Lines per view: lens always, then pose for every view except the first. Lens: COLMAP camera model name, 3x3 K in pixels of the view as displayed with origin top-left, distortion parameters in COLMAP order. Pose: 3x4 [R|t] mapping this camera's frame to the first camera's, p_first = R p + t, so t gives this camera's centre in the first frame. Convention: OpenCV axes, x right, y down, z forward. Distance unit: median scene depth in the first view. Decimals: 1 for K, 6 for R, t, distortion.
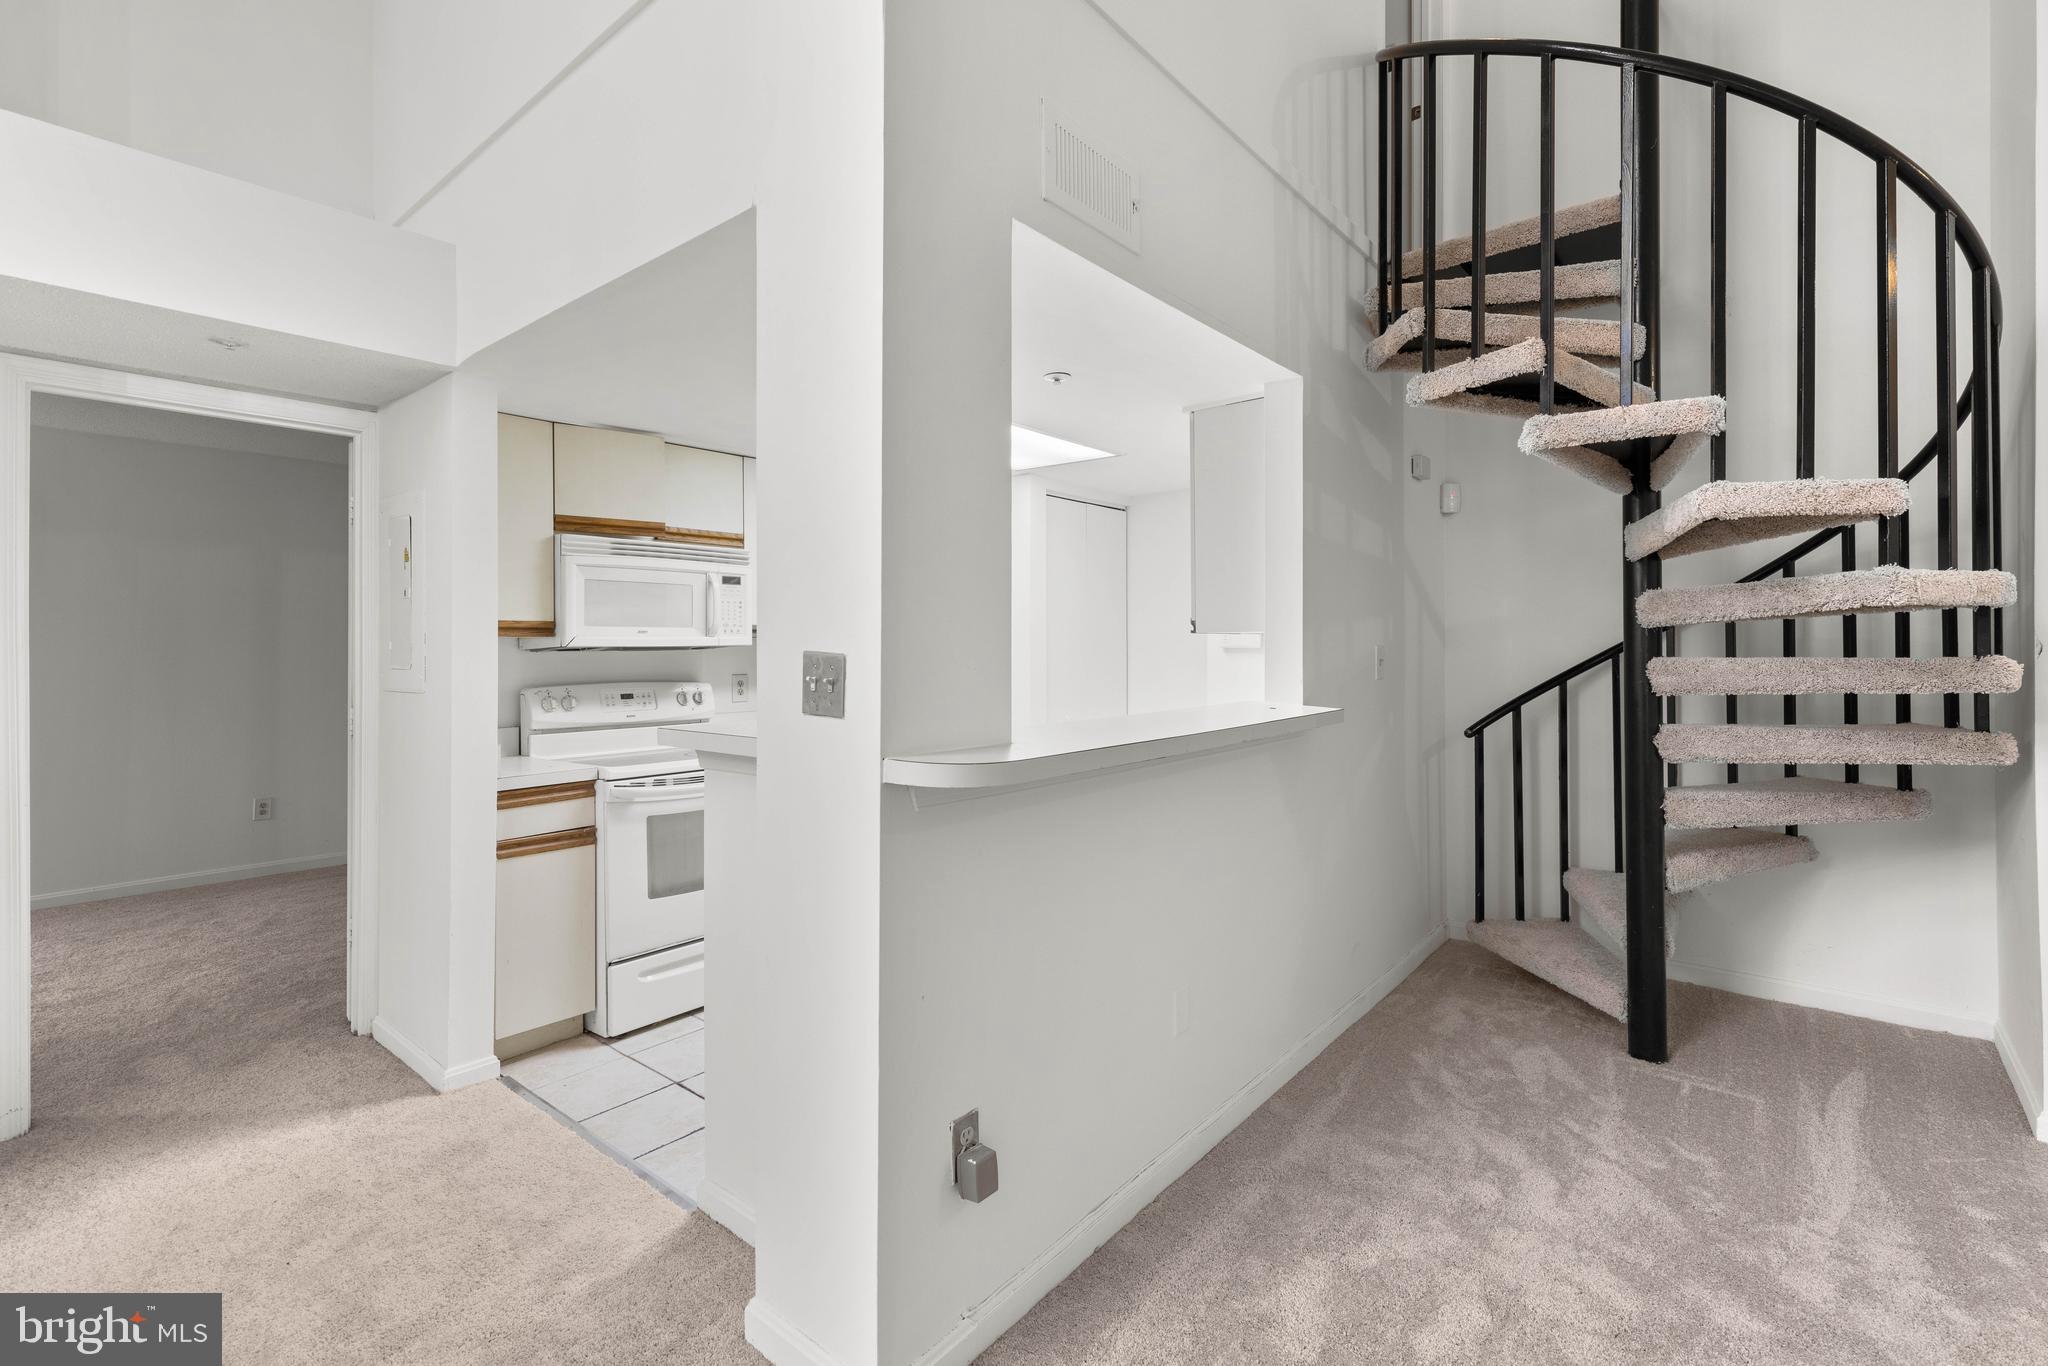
lens RADIAL K [[922.0, 0, 1037.0], [0, 922.0, 646.1], [0, 0, 1]] dist [0.004038, -0.000430]
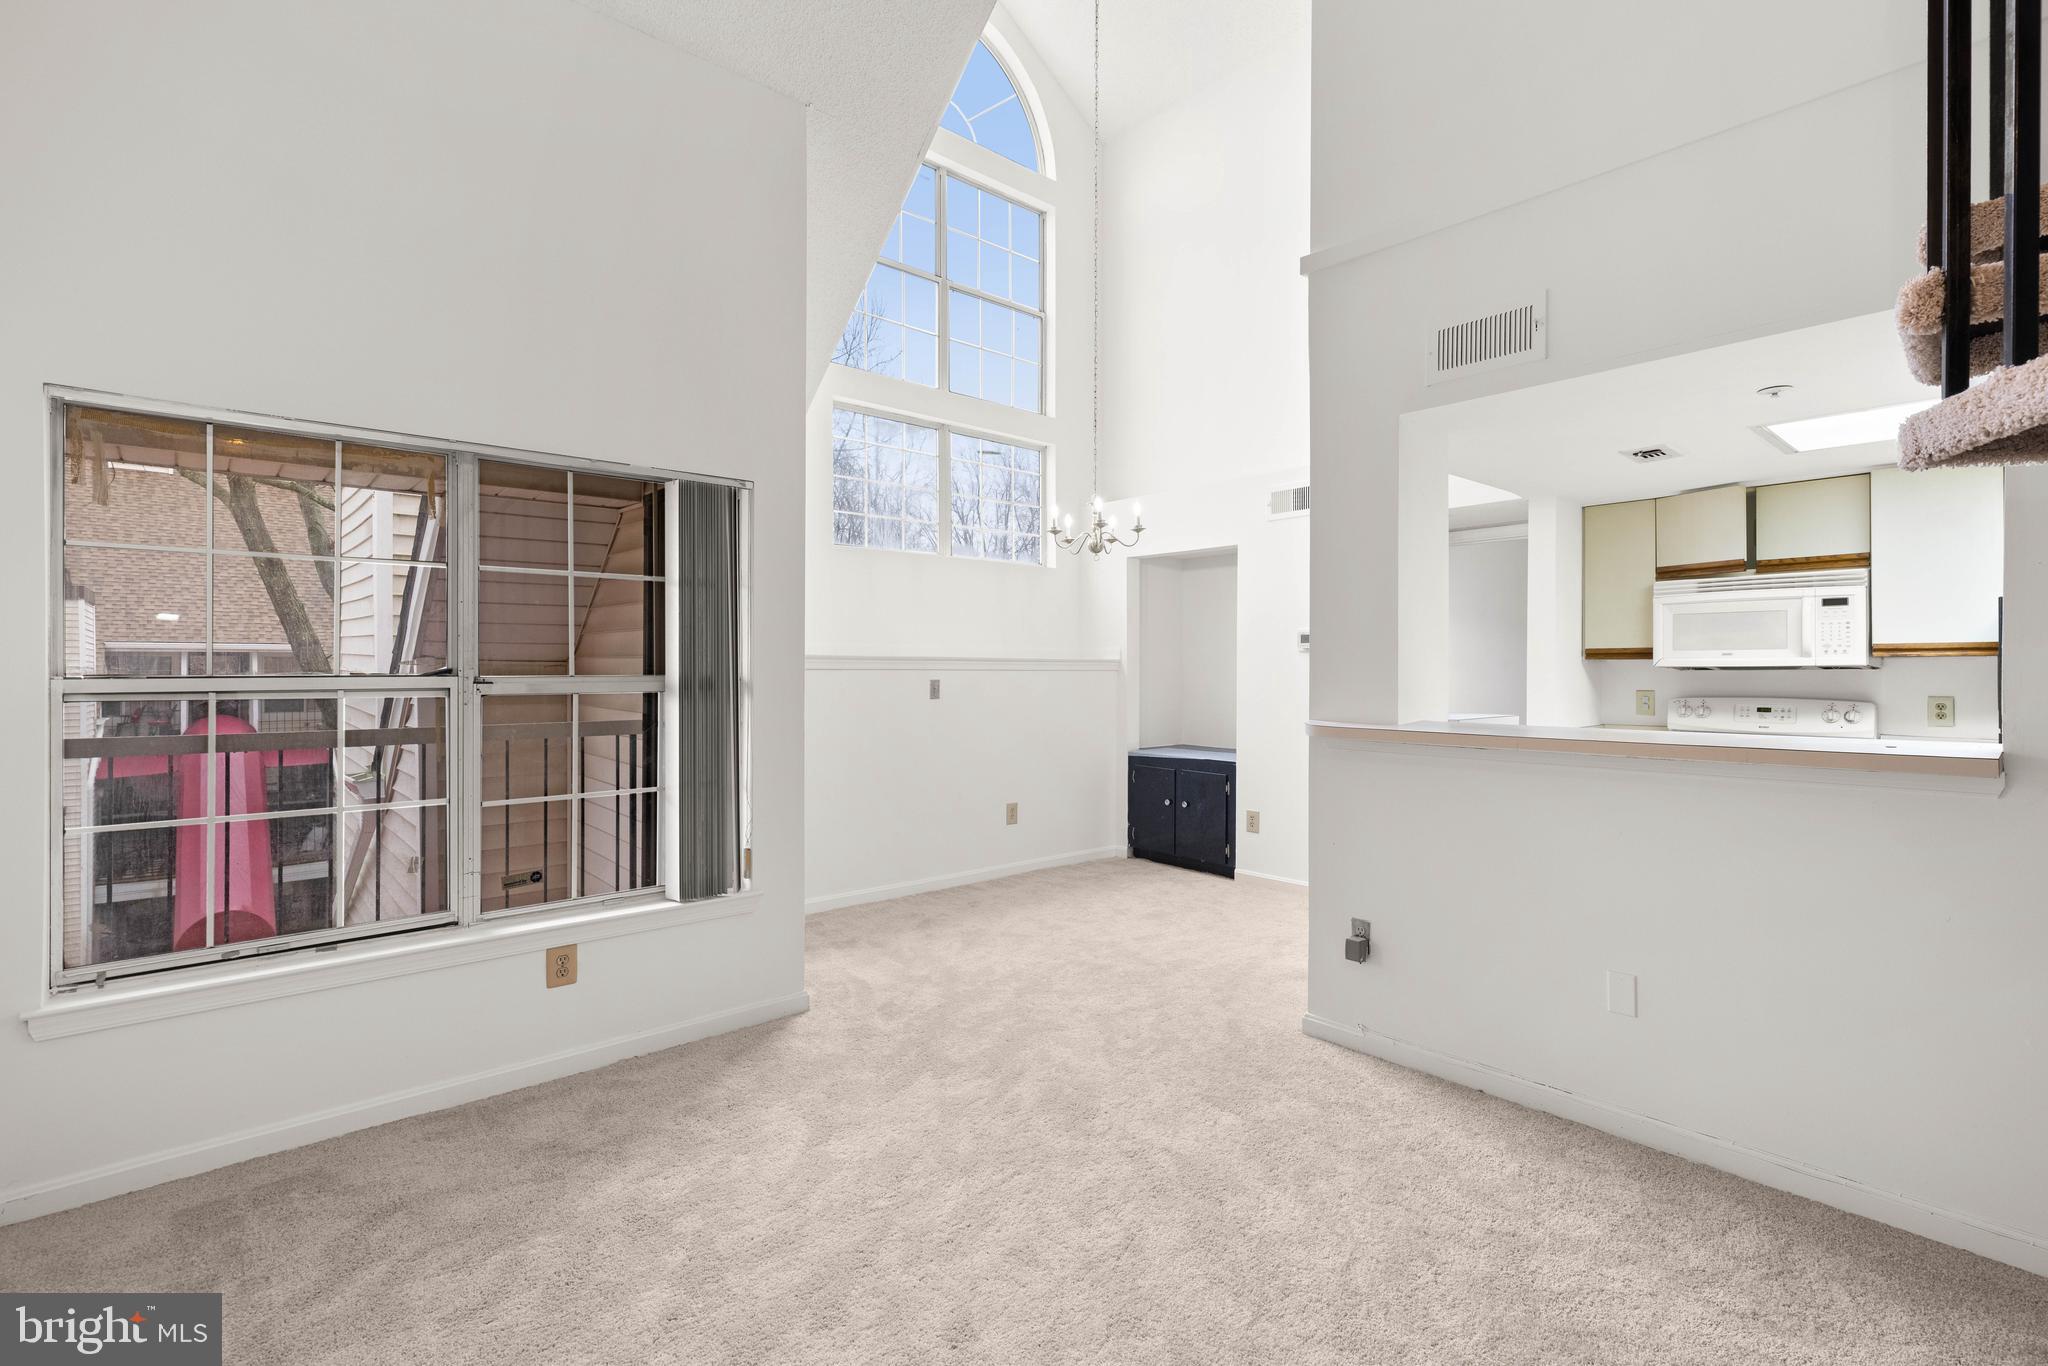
lens RADIAL K [[936.1, 0, 1033.4], [0, 936.1, 668.2], [0, 0, 1]] dist [0.004344, 0.000041]
pose [[-0.165413, 0.004529, -0.986214, 1.028959], [0.002953, 0.999987, 0.004098, -0.005401], [0.986220, -0.002234, -0.165424, 0.359310]]
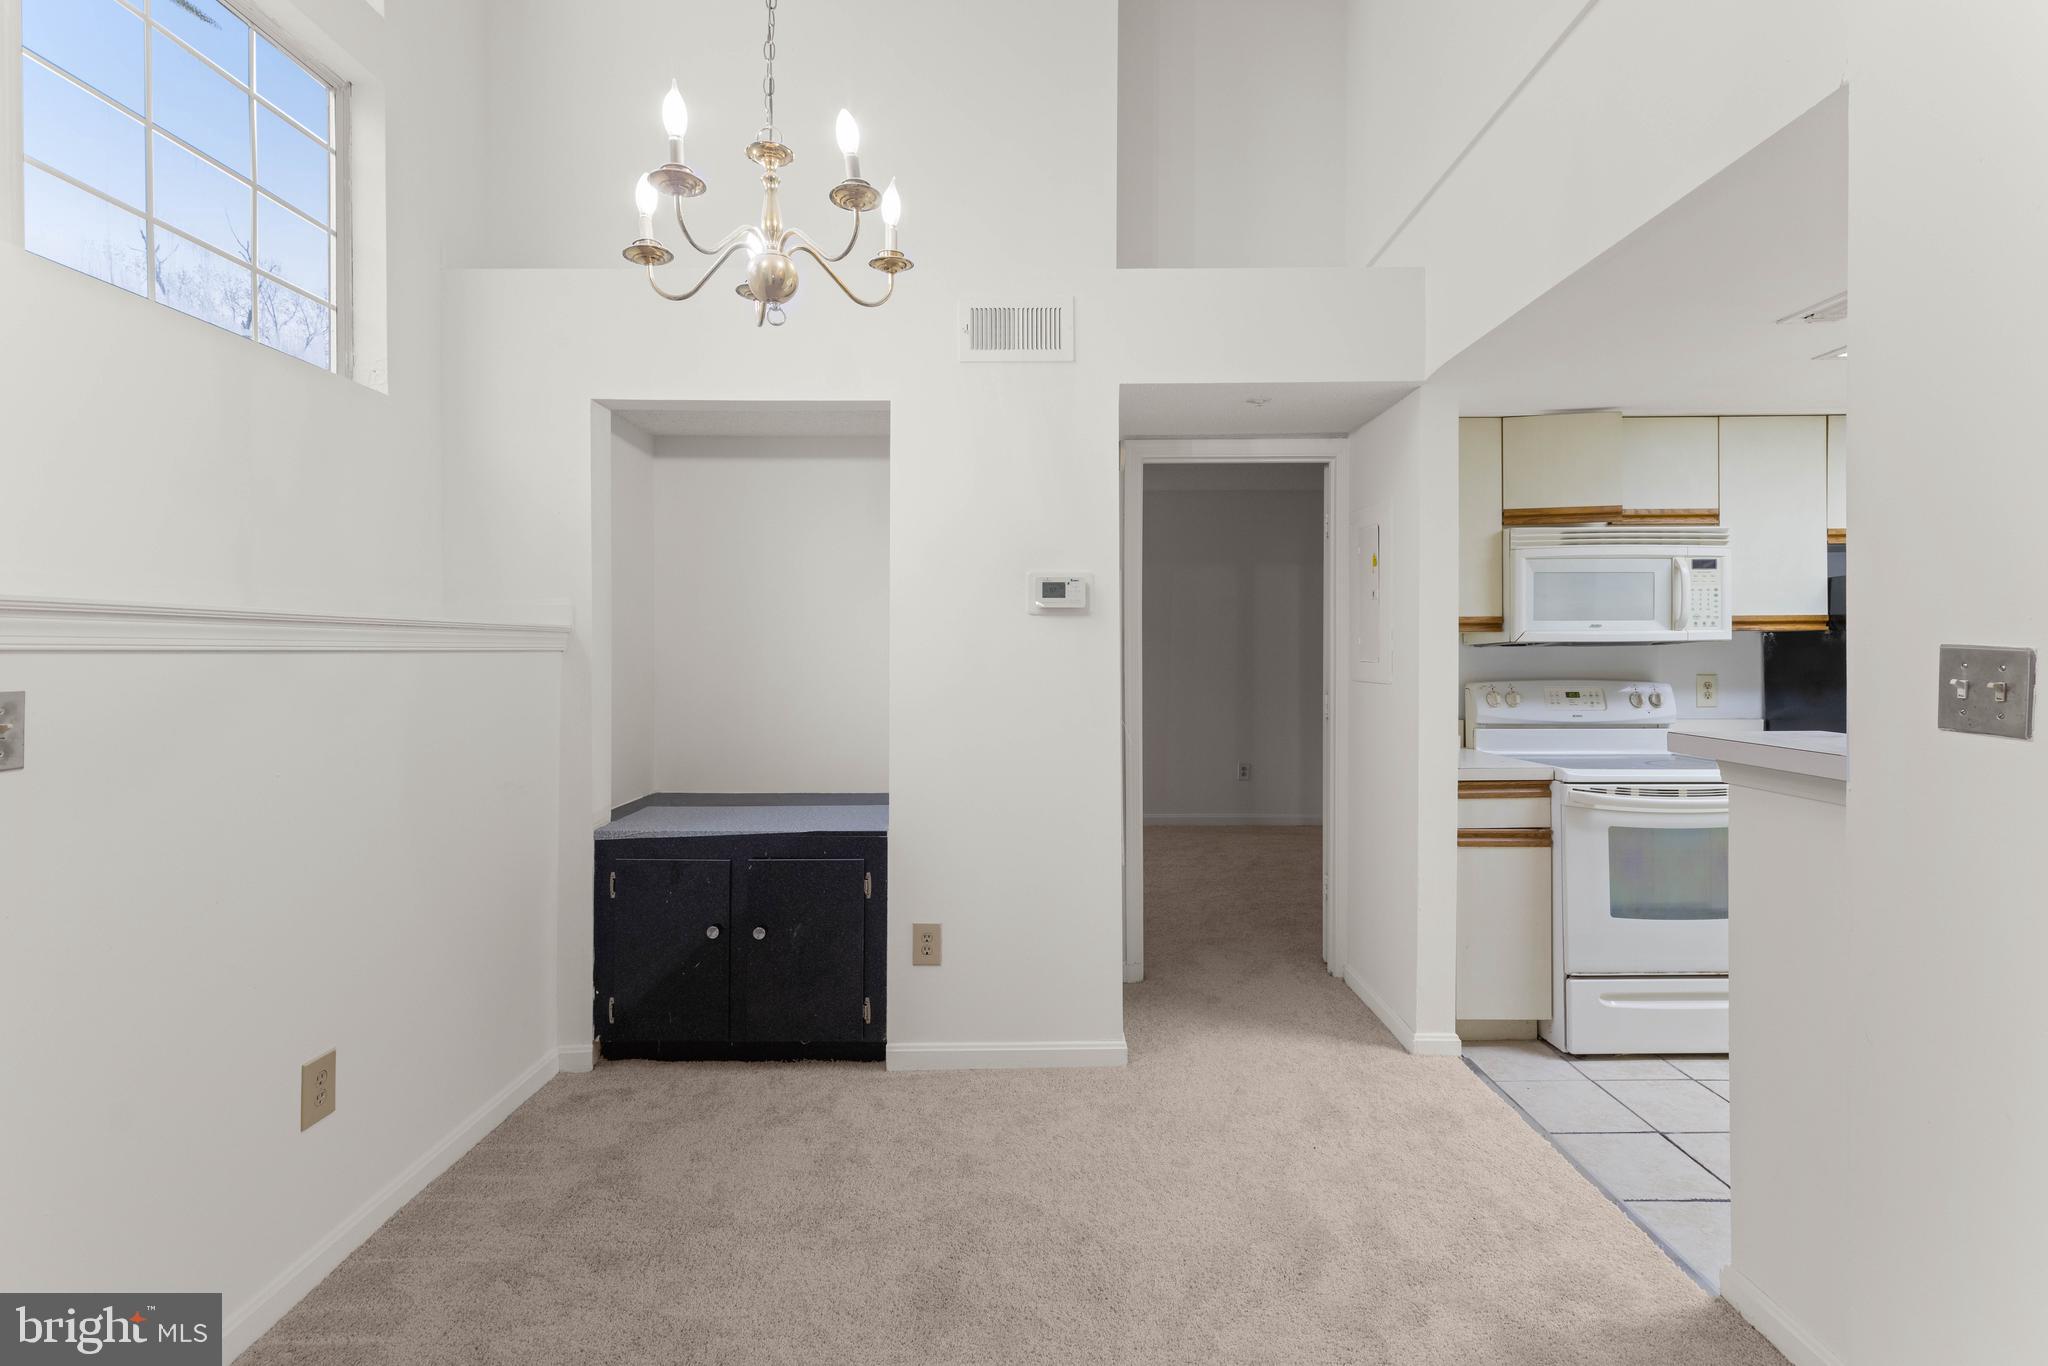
lens RADIAL K [[922.0, 0, 1037.0], [0, 922.0, 646.1], [0, 0, 1]] dist [0.004038, -0.000430]
pose [[0.632747, 0.001744, -0.774357, -0.073455], [0.000876, 0.999995, 0.002968, 0.001897], [0.774358, -0.002556, 0.632742, -0.022054]]
